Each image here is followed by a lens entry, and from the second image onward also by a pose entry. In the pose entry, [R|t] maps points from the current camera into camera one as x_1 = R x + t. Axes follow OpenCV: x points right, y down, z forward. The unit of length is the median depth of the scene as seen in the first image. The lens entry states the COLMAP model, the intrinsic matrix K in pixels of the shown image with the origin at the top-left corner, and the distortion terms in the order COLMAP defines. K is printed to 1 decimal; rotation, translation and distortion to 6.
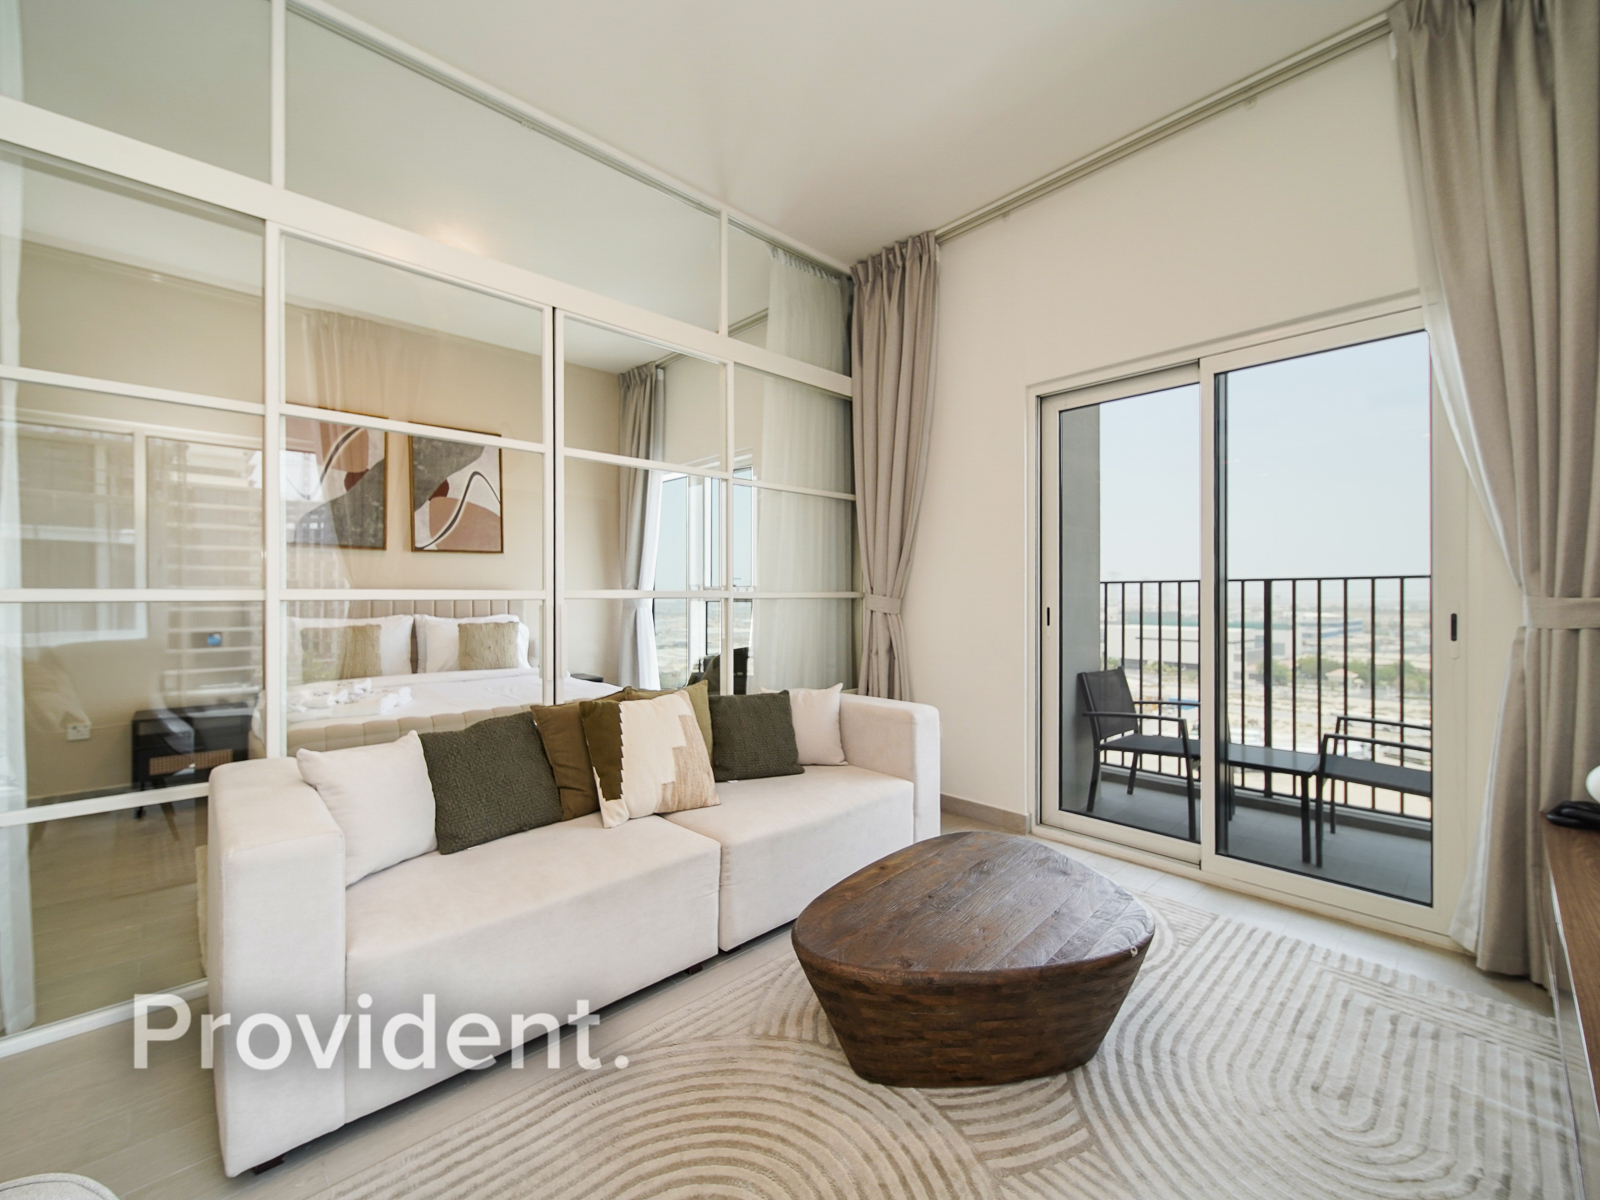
lens RADIAL K [[652.3, 0, 800.7], [0, 652.3, 600.6], [0, 0, 1]] dist [0.000696, -0.000280]
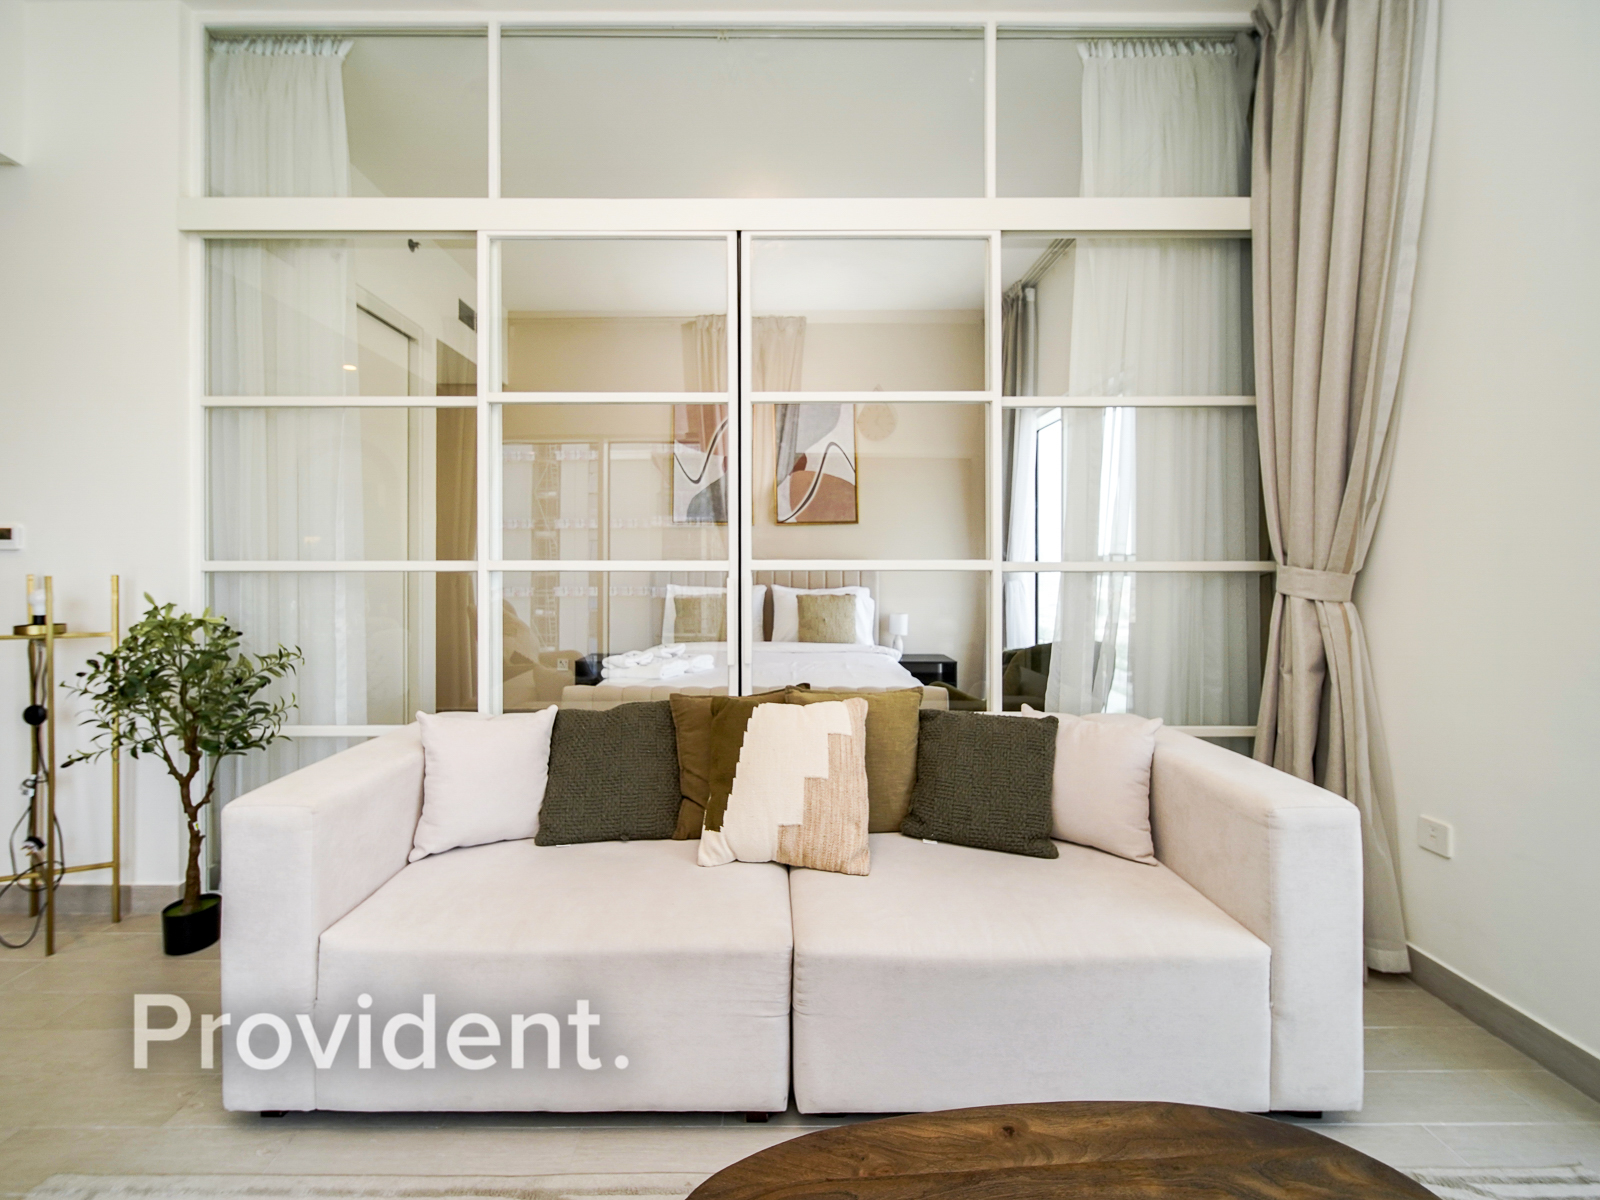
lens RADIAL K [[664.8, 0, 768.1], [0, 664.8, 568.8], [0, 0, 1]] dist [-0.000564, -0.000192]
pose [[0.729321, 0.003392, -0.684163, 0.179706], [-0.006965, 0.999973, -0.002468, -0.002268], [0.684136, 0.006565, 0.729325, 0.280979]]
